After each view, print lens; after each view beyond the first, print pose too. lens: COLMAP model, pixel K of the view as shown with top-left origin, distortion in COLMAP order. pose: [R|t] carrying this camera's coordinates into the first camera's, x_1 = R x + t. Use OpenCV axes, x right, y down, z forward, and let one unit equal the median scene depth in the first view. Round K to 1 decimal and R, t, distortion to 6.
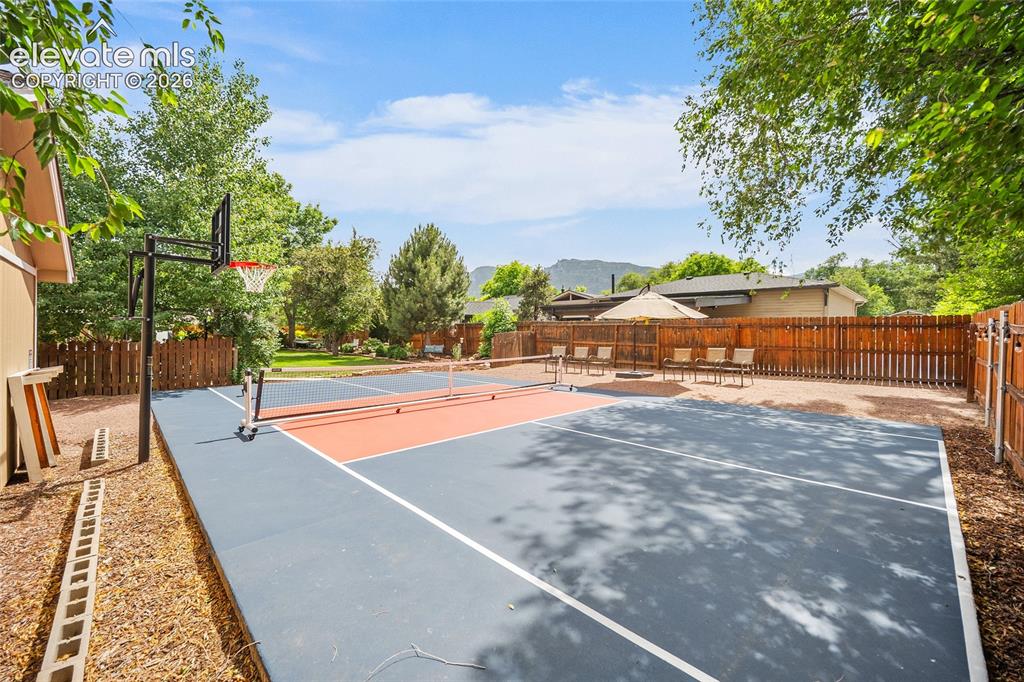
lens RADIAL K [[406.7, 0, 515.4], [0, 406.7, 337.5], [0, 0, 1]] dist [0.001729, -0.003098]
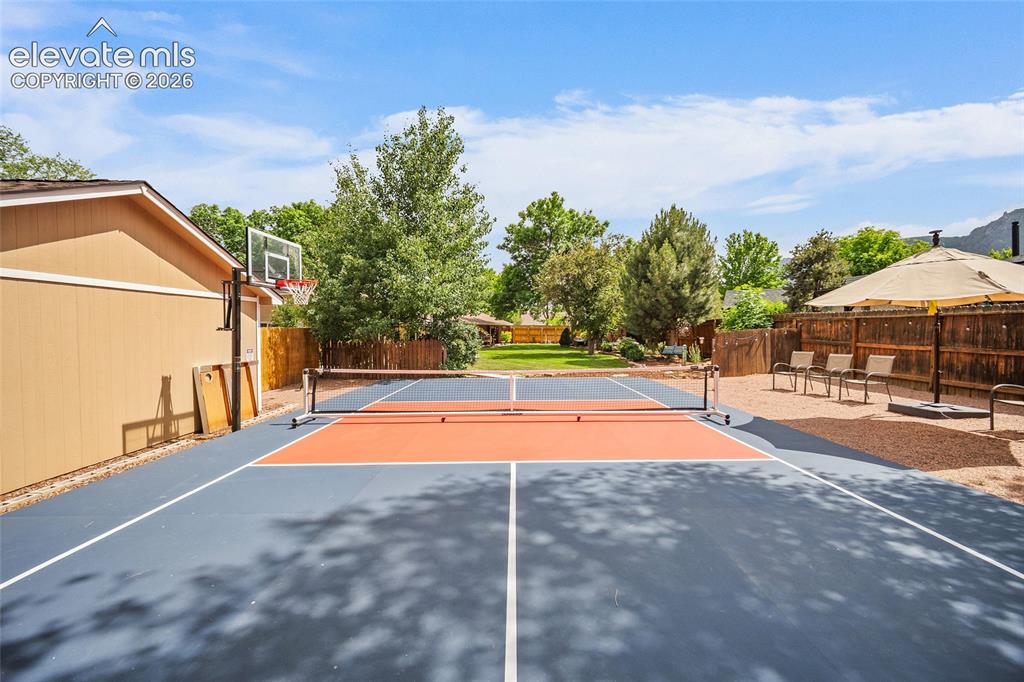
lens RADIAL K [[406.7, 0, 515.4], [0, 406.7, 337.5], [0, 0, 1]] dist [0.001729, -0.003098]
pose [[0.714236, -0.000411, -0.699904, 0.423745], [0.005323, 0.999974, 0.004845, -0.011766], [0.699884, -0.007186, 0.714220, 0.387115]]
